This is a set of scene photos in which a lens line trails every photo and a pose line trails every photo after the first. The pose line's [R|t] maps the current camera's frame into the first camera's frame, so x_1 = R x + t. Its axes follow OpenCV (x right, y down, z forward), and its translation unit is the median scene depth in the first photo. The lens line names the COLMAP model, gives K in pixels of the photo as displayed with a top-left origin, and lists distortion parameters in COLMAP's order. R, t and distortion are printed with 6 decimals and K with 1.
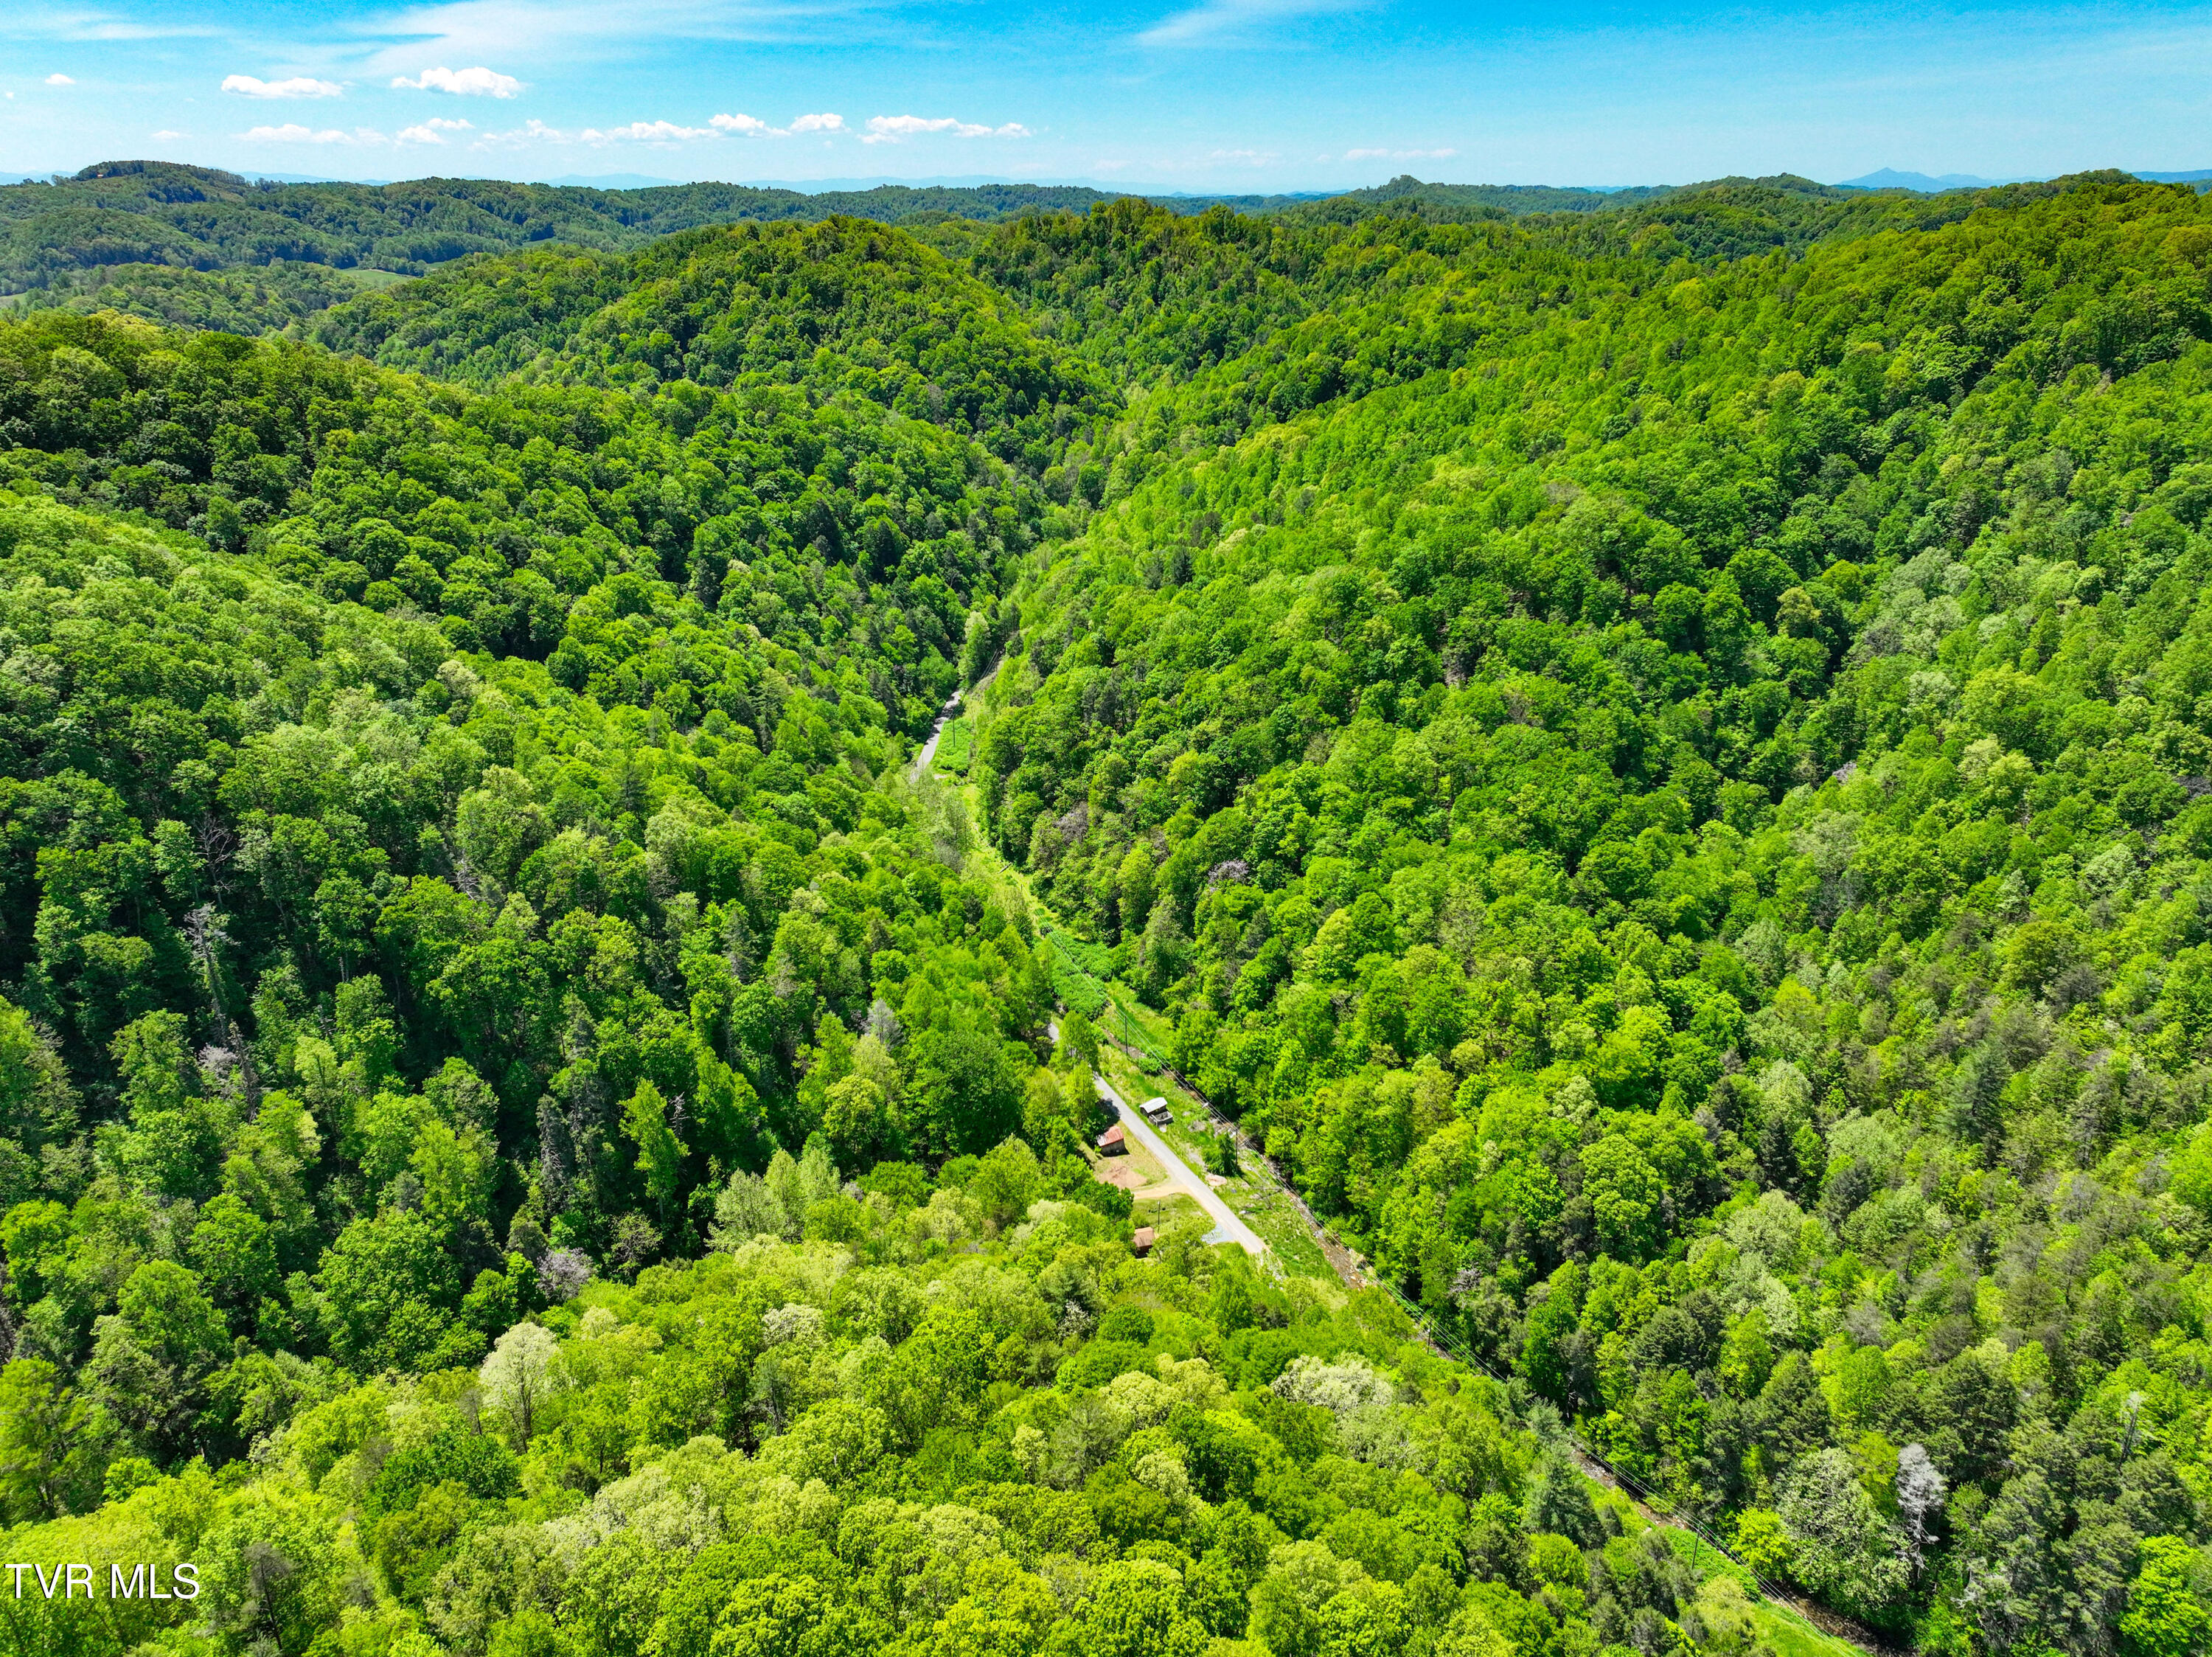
lens RADIAL K [[1551.2, 0, 1116.5], [0, 1551.2, 831.3], [0, 0, 1]] dist [0.006922, 0.029504]
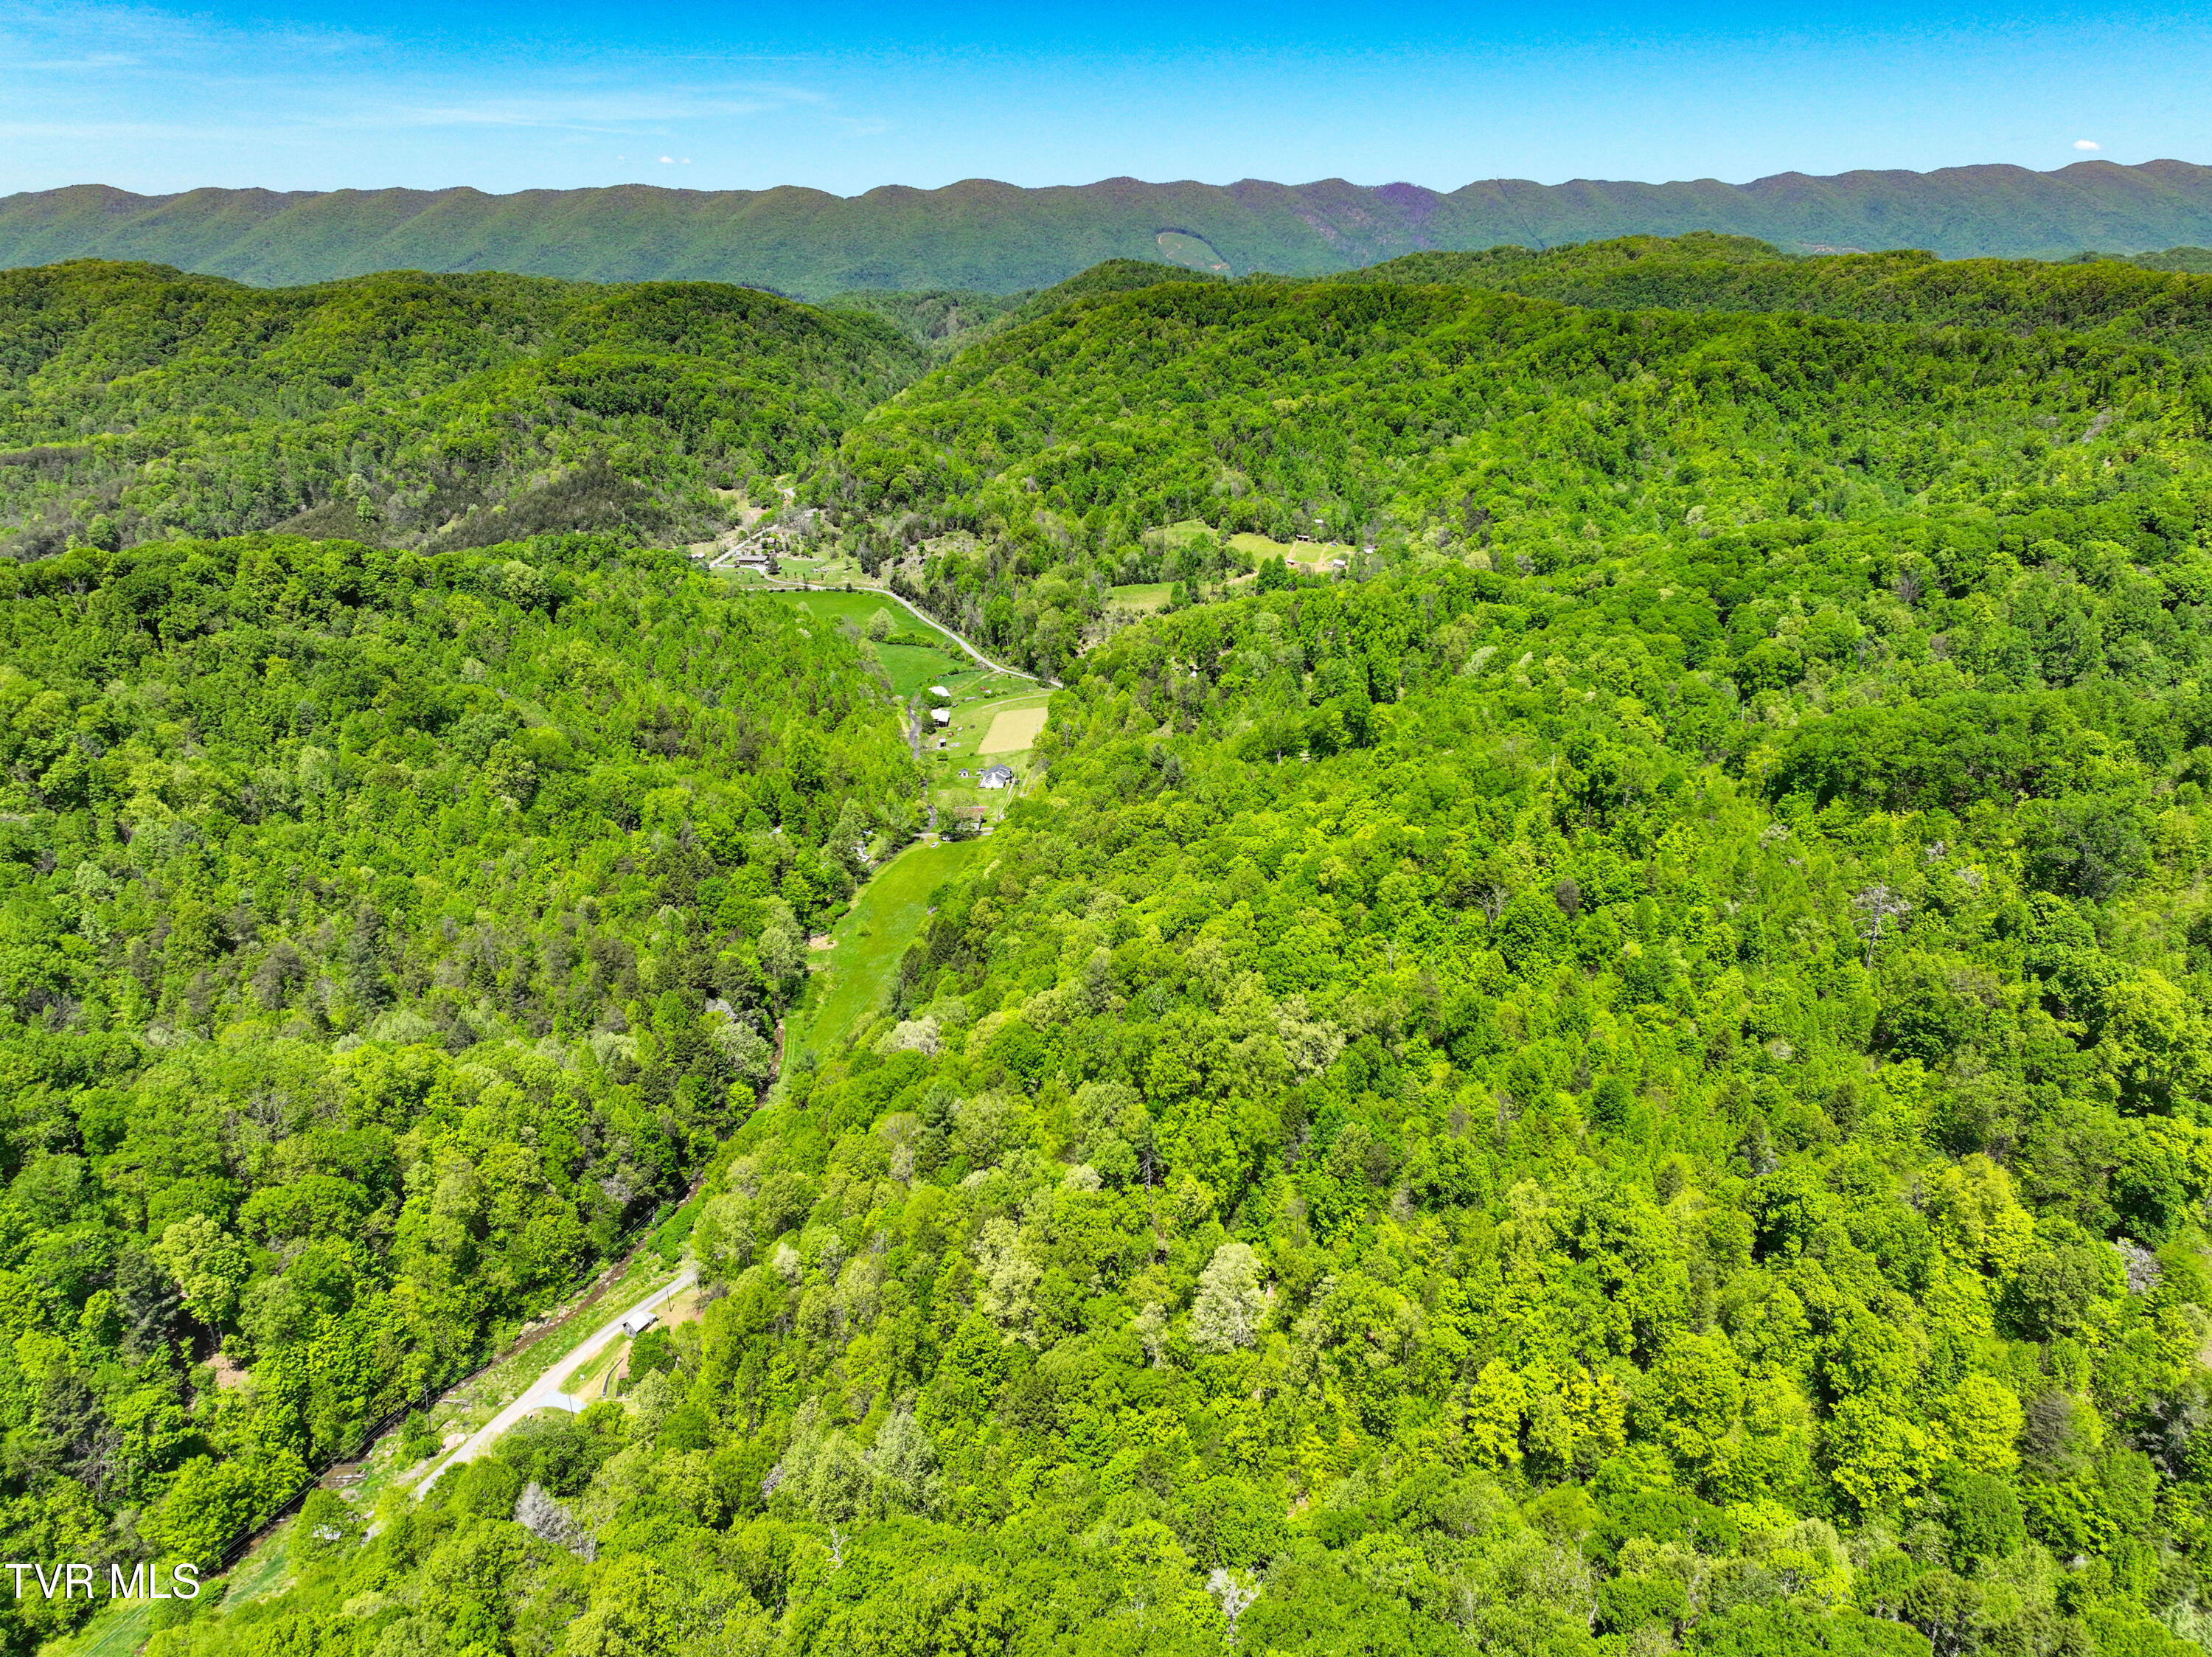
lens RADIAL K [[1551.2, 0, 1111.5], [0, 1551.2, 838.4], [0, 0, 1]] dist [0.006922, 0.029504]
pose [[-0.613124, -0.277727, 0.739558, -0.618009], [0.317259, 0.770790, 0.552476, -0.352251], [-0.723481, 0.573368, -0.384479, 0.725990]]
